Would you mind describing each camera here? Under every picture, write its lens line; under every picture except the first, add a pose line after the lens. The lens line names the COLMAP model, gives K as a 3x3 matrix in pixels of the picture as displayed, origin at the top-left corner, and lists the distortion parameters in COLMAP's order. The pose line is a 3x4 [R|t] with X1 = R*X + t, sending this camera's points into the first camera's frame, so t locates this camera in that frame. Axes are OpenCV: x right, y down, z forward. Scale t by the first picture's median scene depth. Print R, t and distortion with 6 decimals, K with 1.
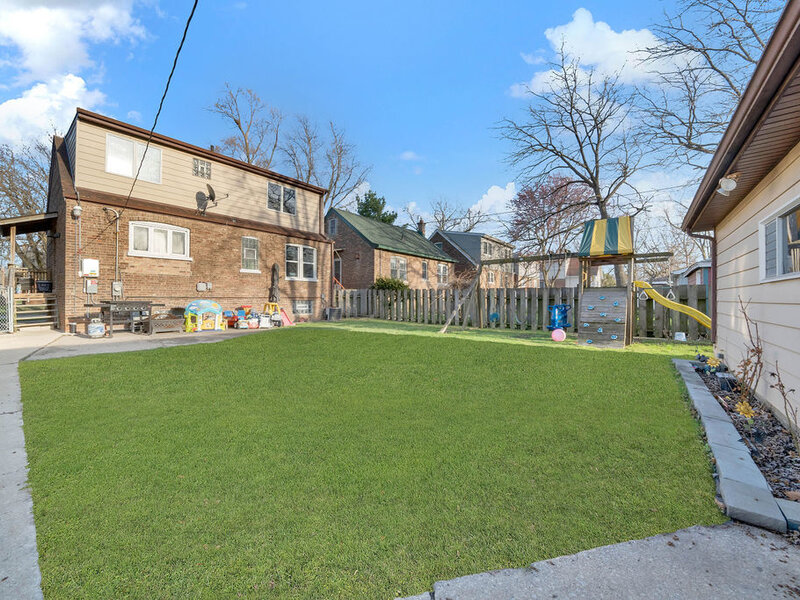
lens RADIAL K [[320.6, 0, 400.0], [0, 320.6, 300.0], [0, 0, 1]] dist [-0.024815, 0.000277]
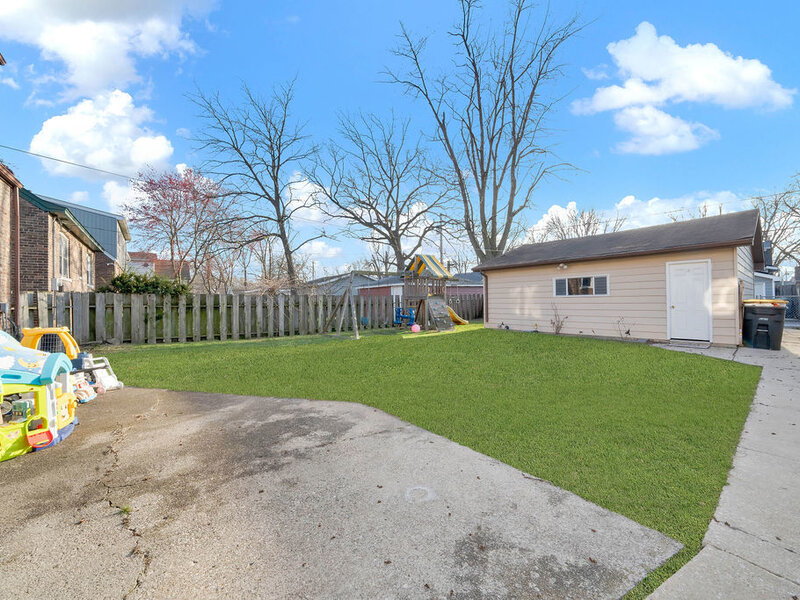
lens RADIAL K [[320.6, 0, 400.0], [0, 320.6, 300.0], [0, 0, 1]] dist [-0.024815, 0.000277]
pose [[0.230615, -0.004149, 0.973036, -1.132876], [0.017134, 0.999853, 0.000203, -0.026642], [-0.972894, 0.016625, 0.230652, 0.848572]]
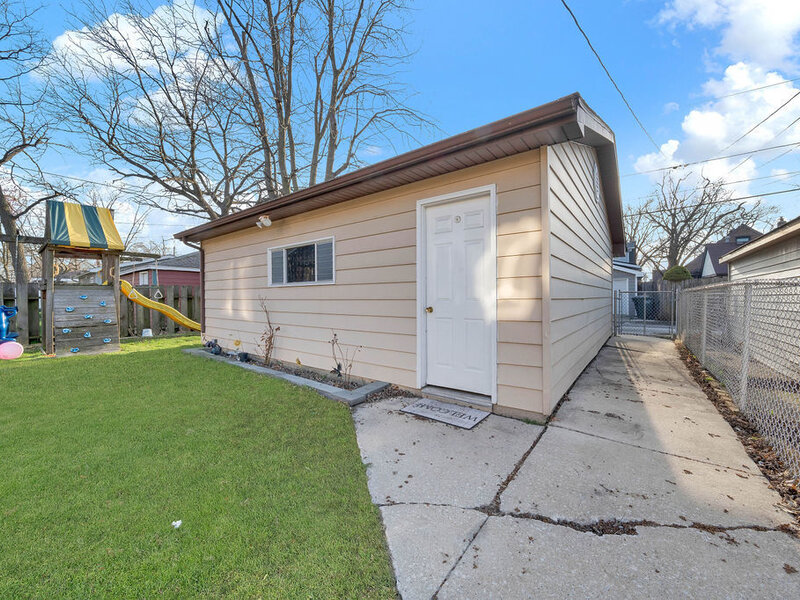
lens RADIAL K [[319.5, 0, 400.5], [0, 319.5, 303.7], [0, 0, 1]] dist [-0.001276, 0.000066]
pose [[-0.009710, -0.024041, 0.999664, -0.232409], [0.008471, 0.999673, 0.024123, -0.002395], [-0.999917, 0.008703, -0.009503, 0.161151]]
